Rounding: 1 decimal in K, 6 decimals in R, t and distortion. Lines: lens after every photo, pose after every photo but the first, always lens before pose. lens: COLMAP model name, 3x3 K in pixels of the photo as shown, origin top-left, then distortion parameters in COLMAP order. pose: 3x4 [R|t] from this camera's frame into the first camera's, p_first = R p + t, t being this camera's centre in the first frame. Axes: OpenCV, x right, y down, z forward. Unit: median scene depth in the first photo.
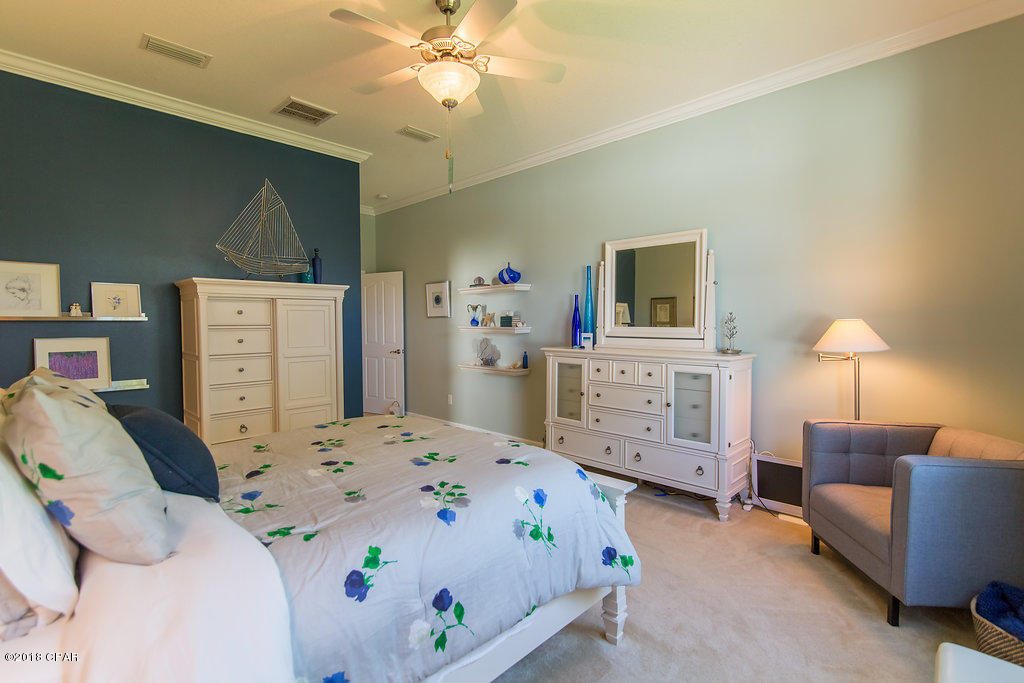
lens RADIAL K [[481.5, 0, 517.0], [0, 481.5, 336.9], [0, 0, 1]] dist [0.001424, -0.001280]
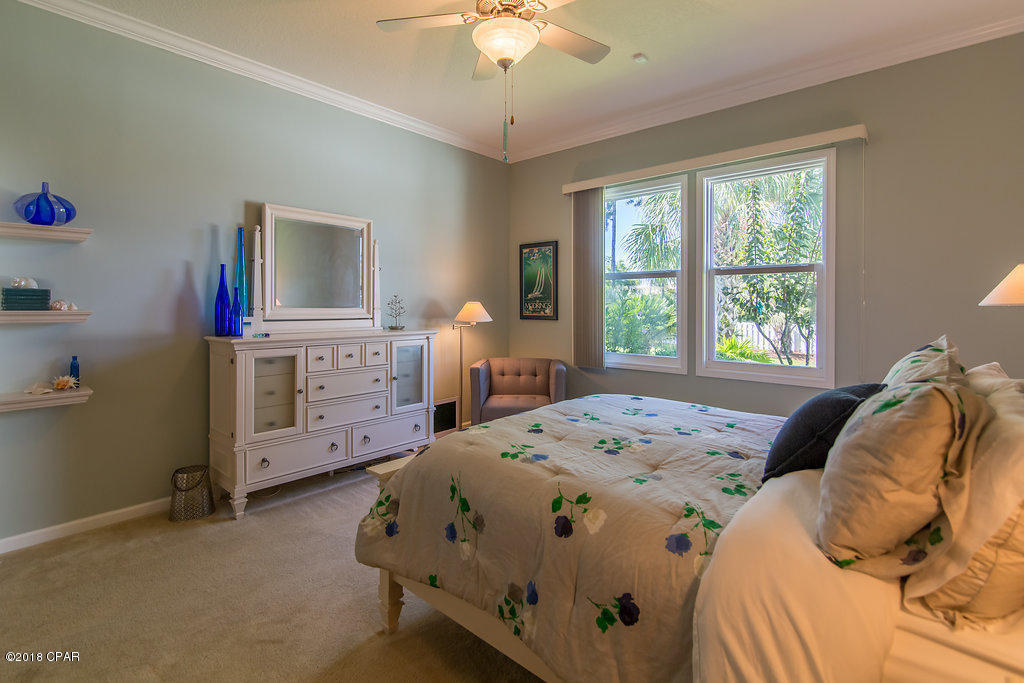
lens RADIAL K [[481.5, 0, 501.7], [0, 481.5, 306.2], [0, 0, 1]] dist [0.001424, -0.001280]
pose [[-0.023980, -0.000684, 0.999712, -0.740406], [0.027761, 0.999614, 0.001350, -0.017167], [-0.999327, 0.027786, -0.023952, 0.736989]]
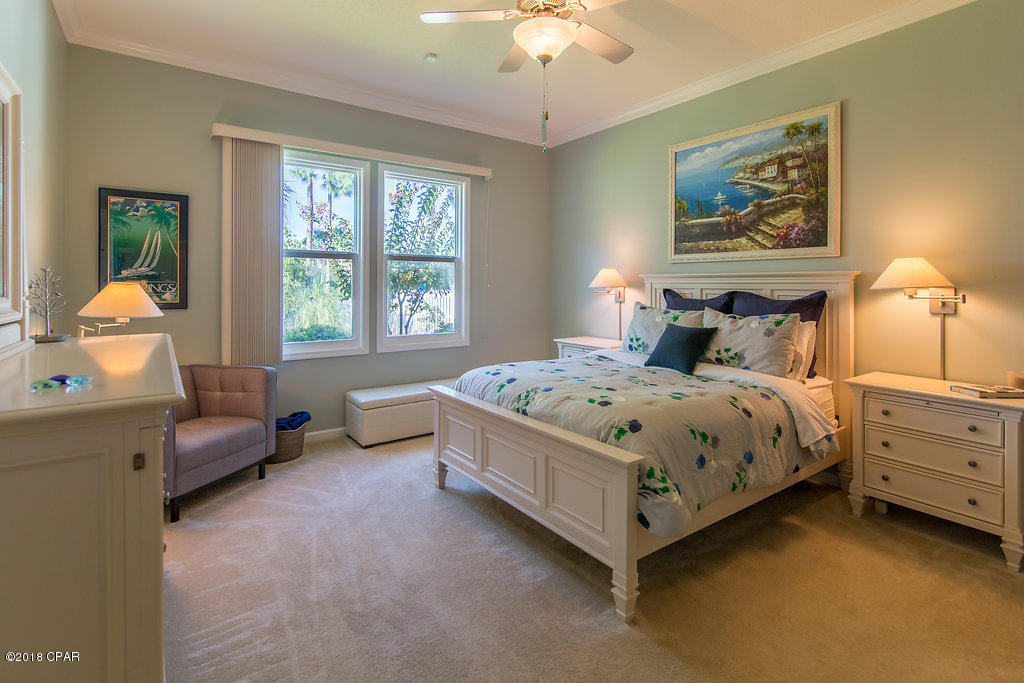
lens RADIAL K [[481.5, 0, 516.9], [0, 481.5, 289.5], [0, 0, 1]] dist [0.001424, -0.001280]
pose [[-0.982730, -0.000034, 0.185047, -0.181713], [0.006534, 0.999370, 0.034885, -0.040023], [-0.184932, 0.035491, -0.982110, 1.388278]]
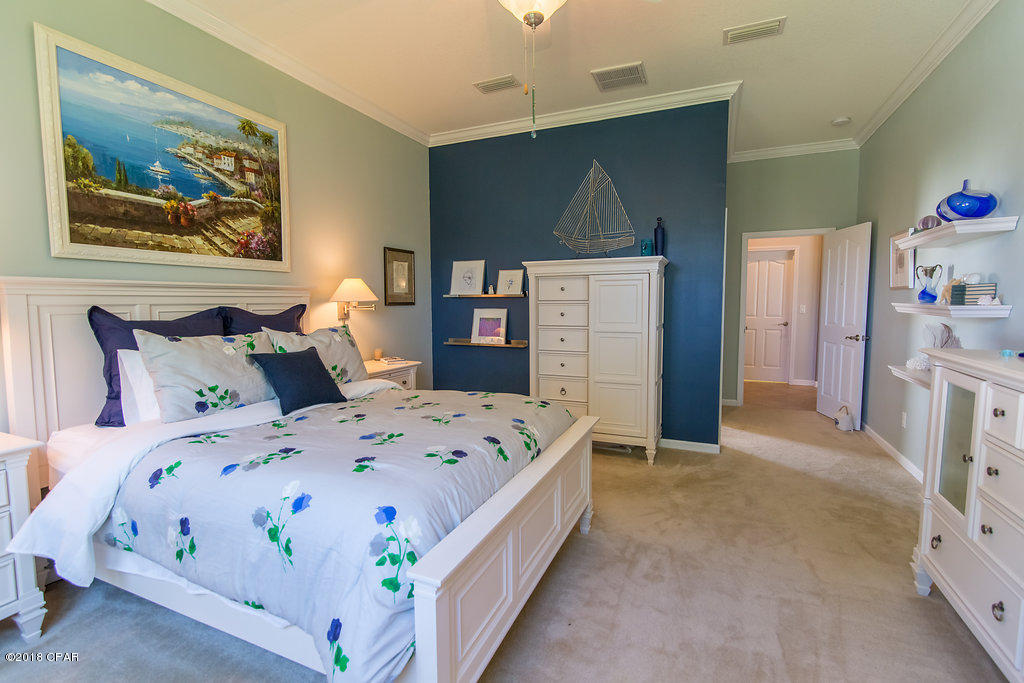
lens RADIAL K [[481.5, 0, 506.2], [0, 481.5, 336.5], [0, 0, 1]] dist [0.001424, -0.001280]
pose [[0.317981, 0.074749, -0.945146, 0.449930], [-0.023499, 0.997202, 0.070961, -0.016700], [0.947806, -0.000354, 0.318848, 0.502980]]
